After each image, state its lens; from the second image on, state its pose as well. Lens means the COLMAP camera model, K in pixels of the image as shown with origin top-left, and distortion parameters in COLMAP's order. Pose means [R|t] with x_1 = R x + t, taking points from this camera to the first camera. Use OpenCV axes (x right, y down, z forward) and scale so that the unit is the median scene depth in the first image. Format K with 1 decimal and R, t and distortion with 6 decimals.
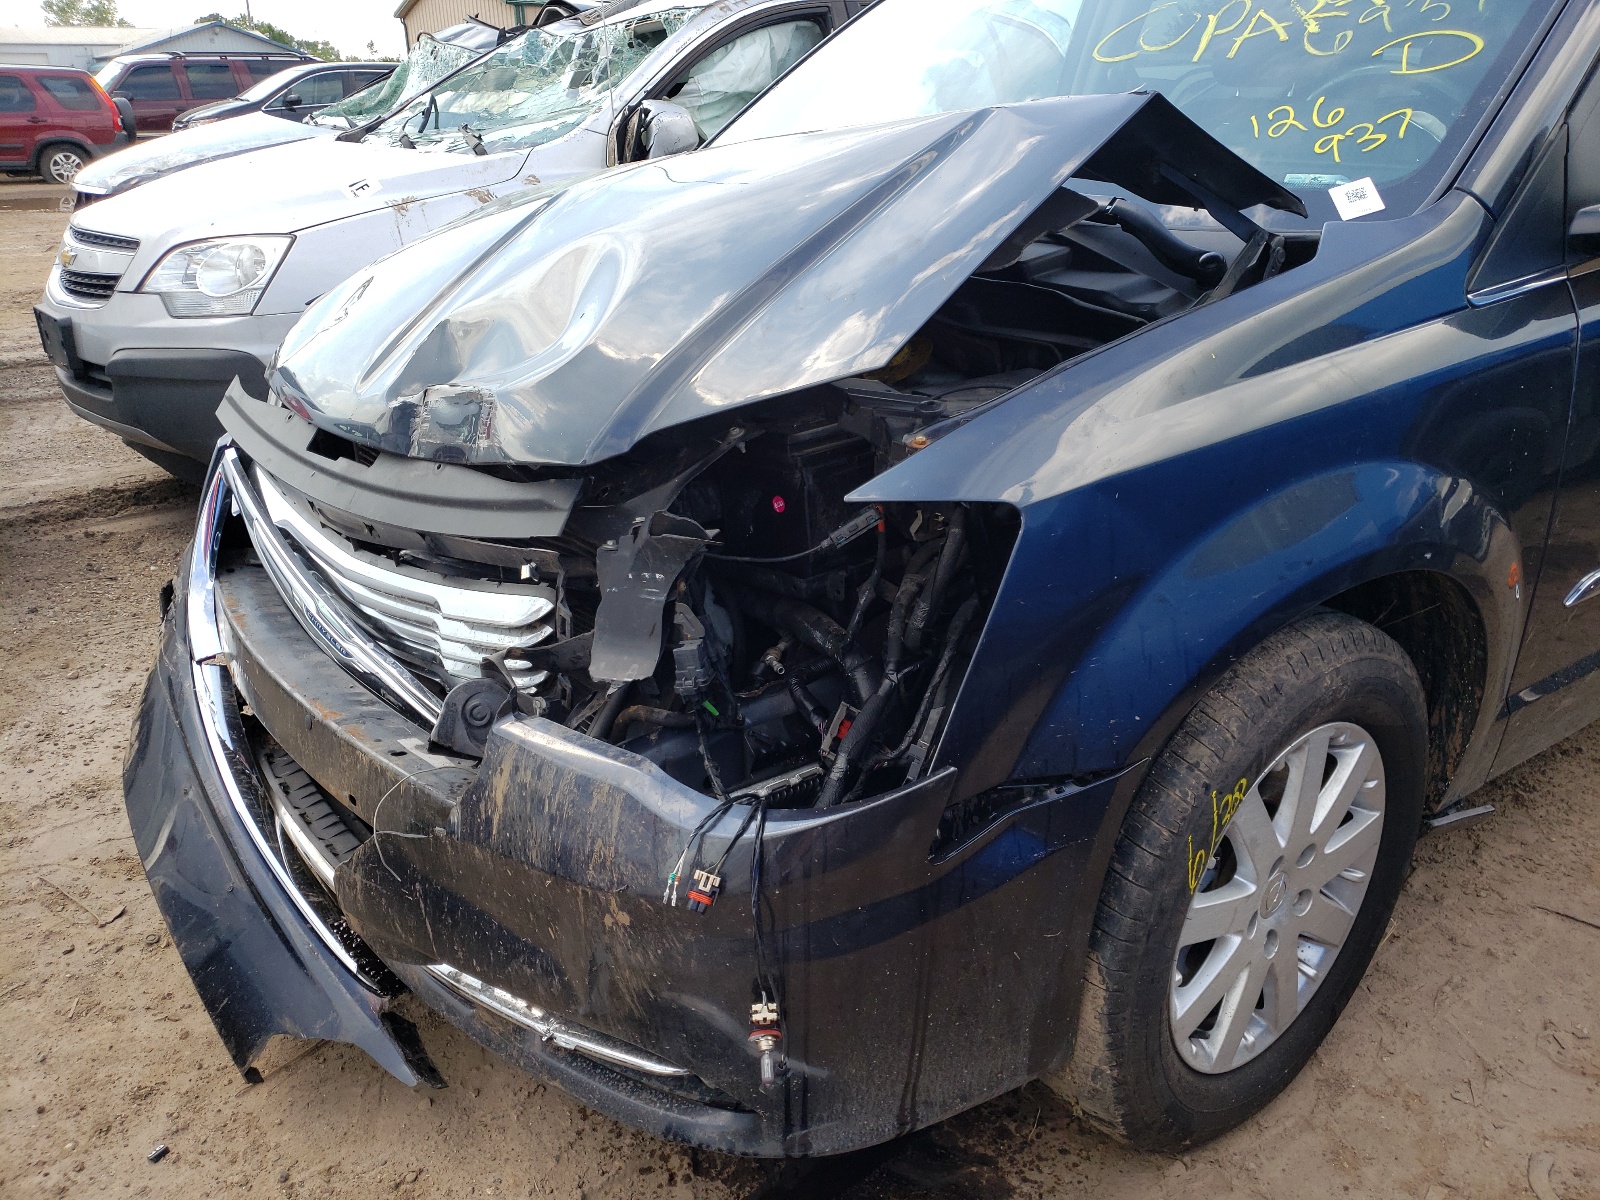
lens RADIAL K [[1124.5, 0, 898.1], [0, 1124.5, 597.6], [0, 0, 1]] dist [-0.085602, 0.118325]
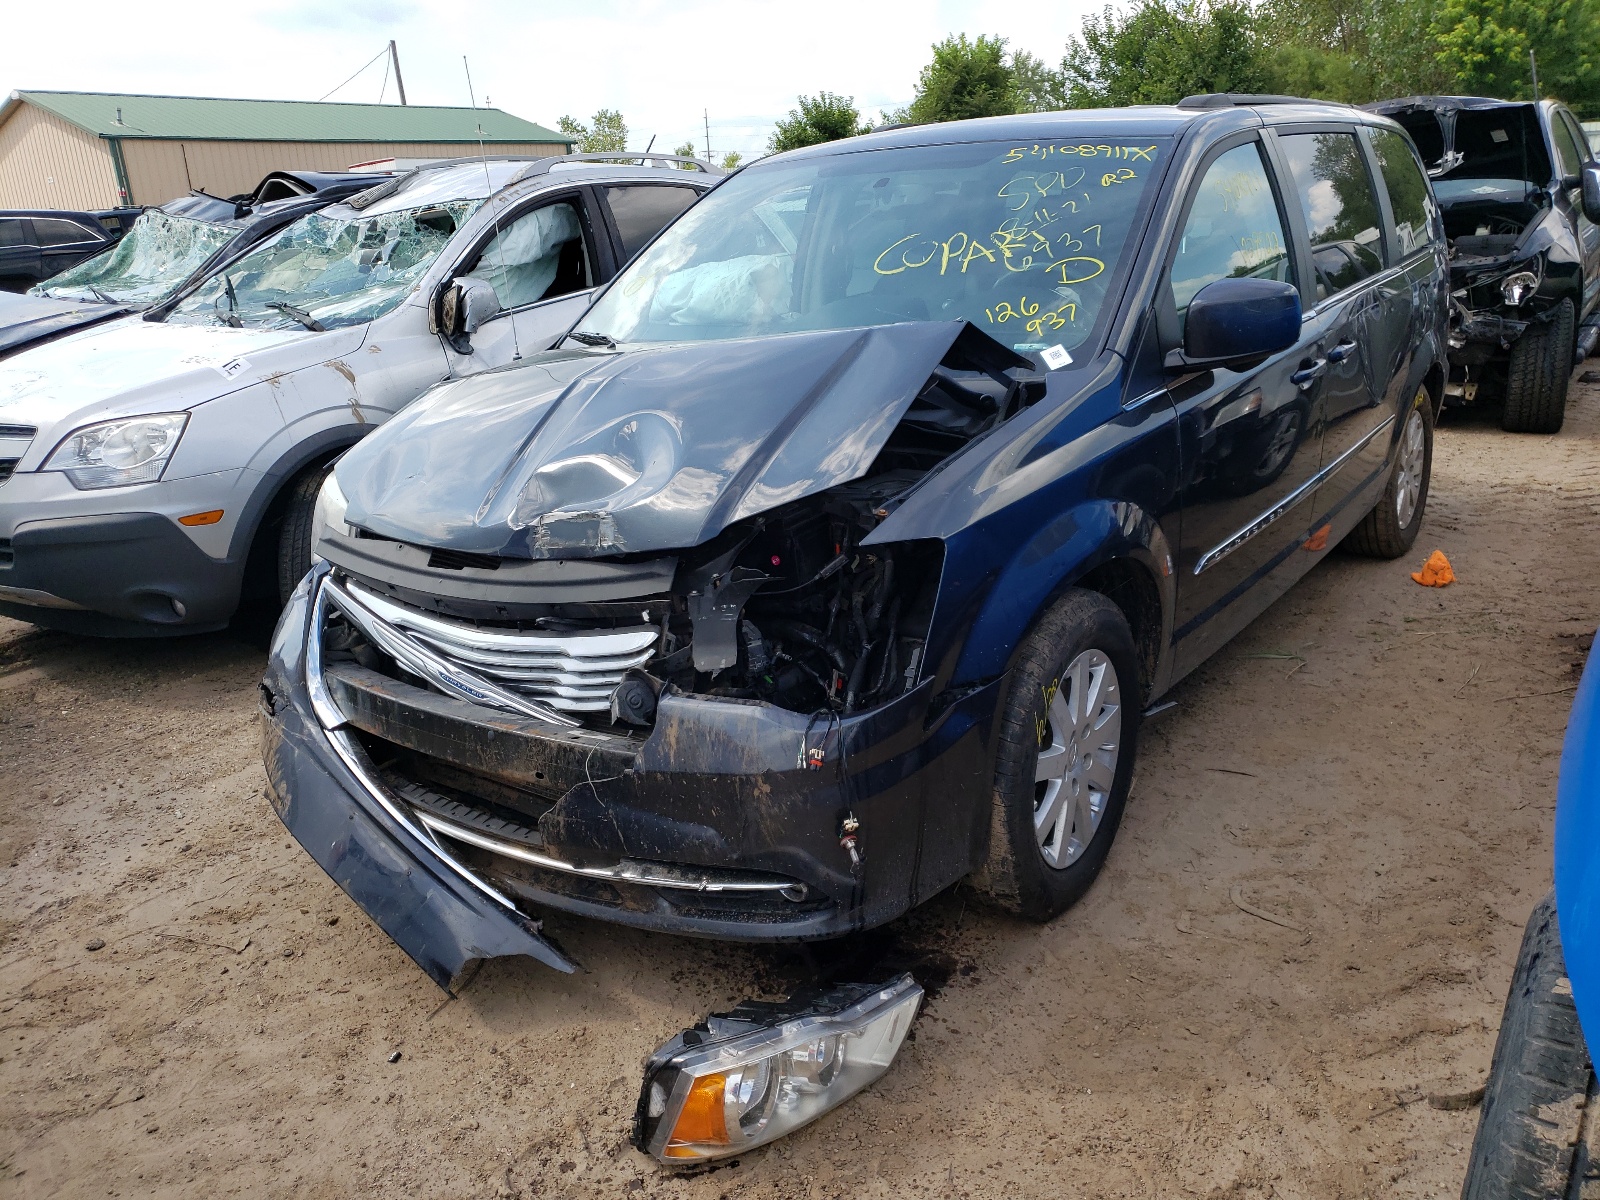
lens RADIAL K [[1210.1, 0, 800.0], [0, 1210.1, 600.0], [0, 0, 1]] dist [0.003783, 0.001044]
pose [[0.961587, -0.119330, 0.247206, -0.502797], [0.140521, 0.987610, -0.069867, 0.102499], [-0.235806, 0.101920, 0.966441, -0.733927]]
